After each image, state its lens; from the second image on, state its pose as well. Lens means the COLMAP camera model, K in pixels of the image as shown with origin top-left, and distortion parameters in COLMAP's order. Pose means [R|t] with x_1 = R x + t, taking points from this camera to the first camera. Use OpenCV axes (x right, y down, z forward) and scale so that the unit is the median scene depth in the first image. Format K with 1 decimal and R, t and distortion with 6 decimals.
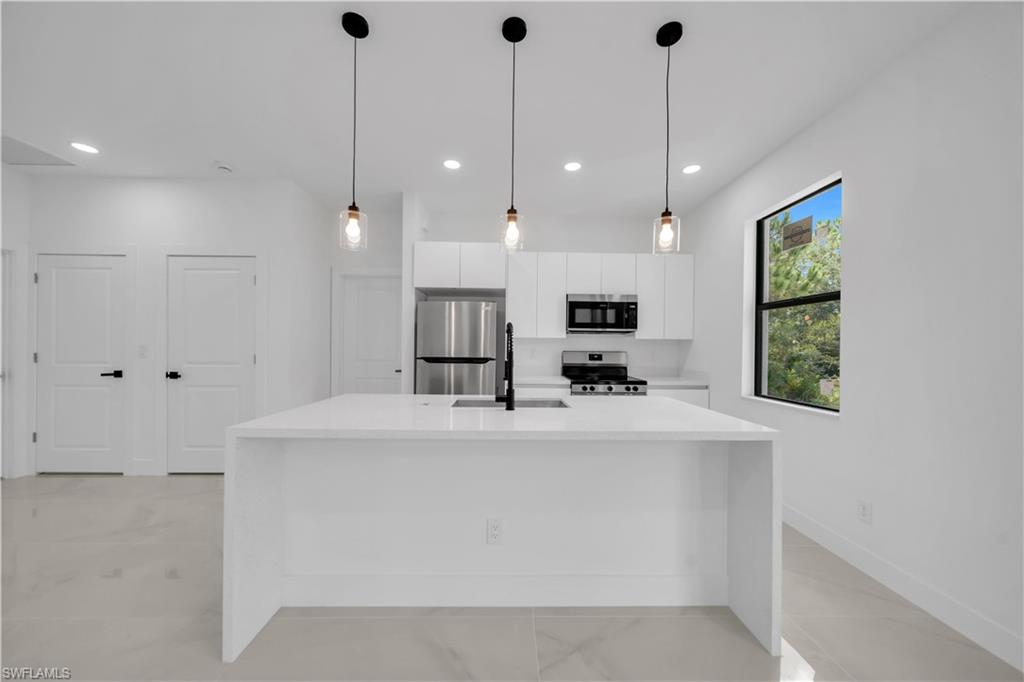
lens RADIAL K [[352.7, 0, 514.6], [0, 352.7, 347.8], [0, 0, 1]] dist [0.001034, -0.000667]
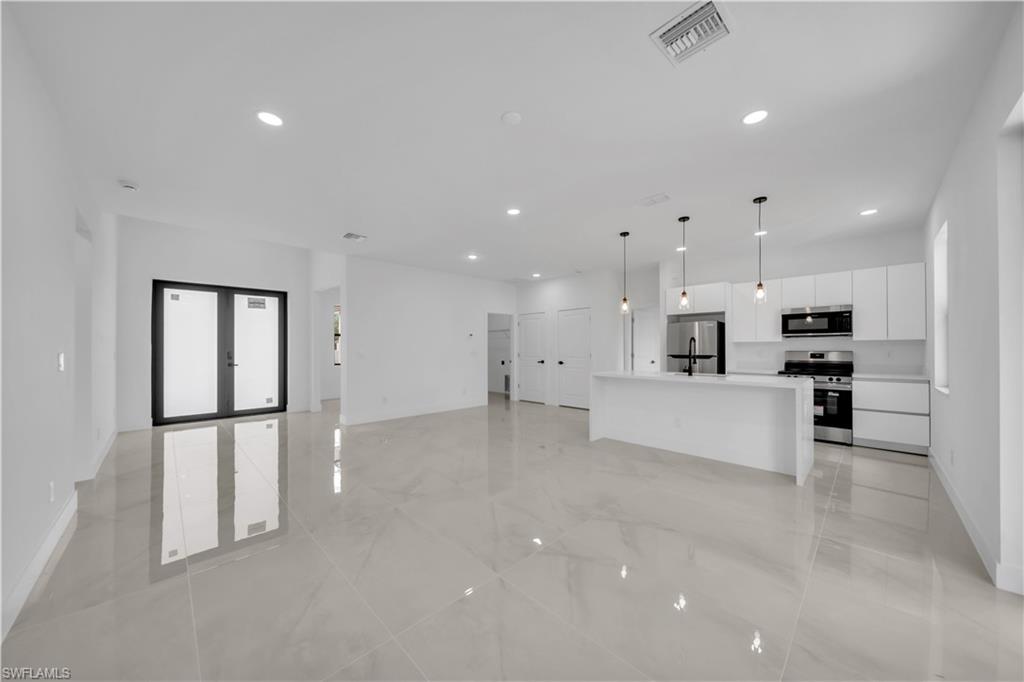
lens RADIAL K [[352.7, 0, 514.5], [0, 352.7, 347.8], [0, 0, 1]] dist [0.001034, -0.000667]
pose [[0.687591, -0.015128, -0.725941, 0.449421], [0.005966, 0.999867, -0.015185, 0.012063], [0.726074, 0.006110, 0.687590, -0.724707]]
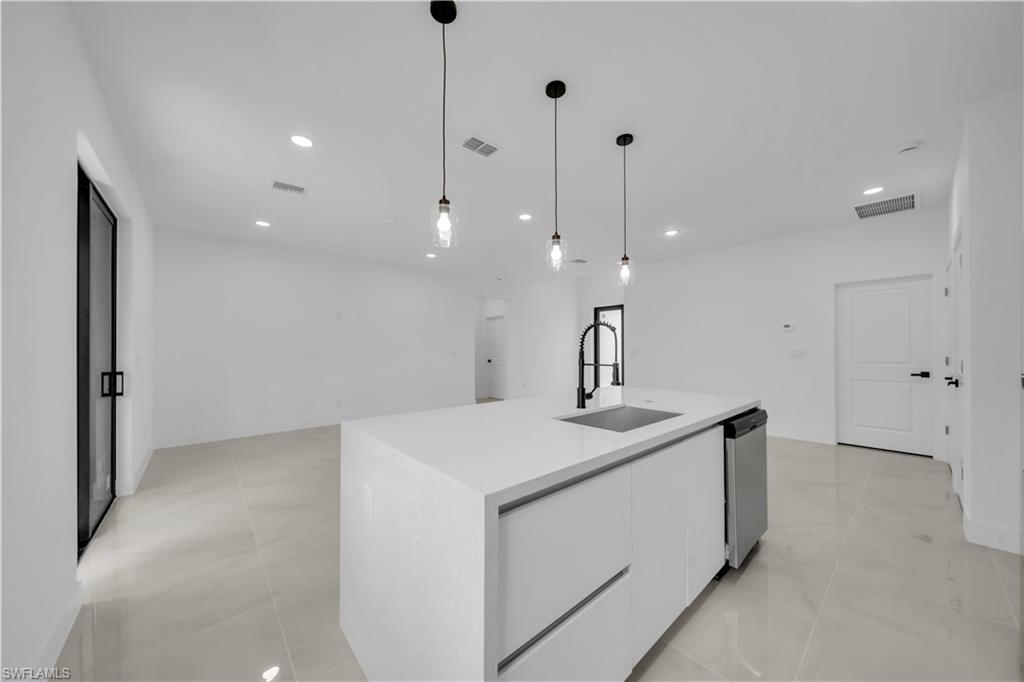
lens RADIAL K [[352.7, 0, 514.3], [0, 352.7, 348.6], [0, 0, 1]] dist [0.001034, -0.000667]
pose [[-0.767020, -0.009266, -0.641556, 0.416072], [-0.009421, 0.999951, -0.003179, 0.003695], [0.641554, 0.003605, -0.767069, 0.878161]]
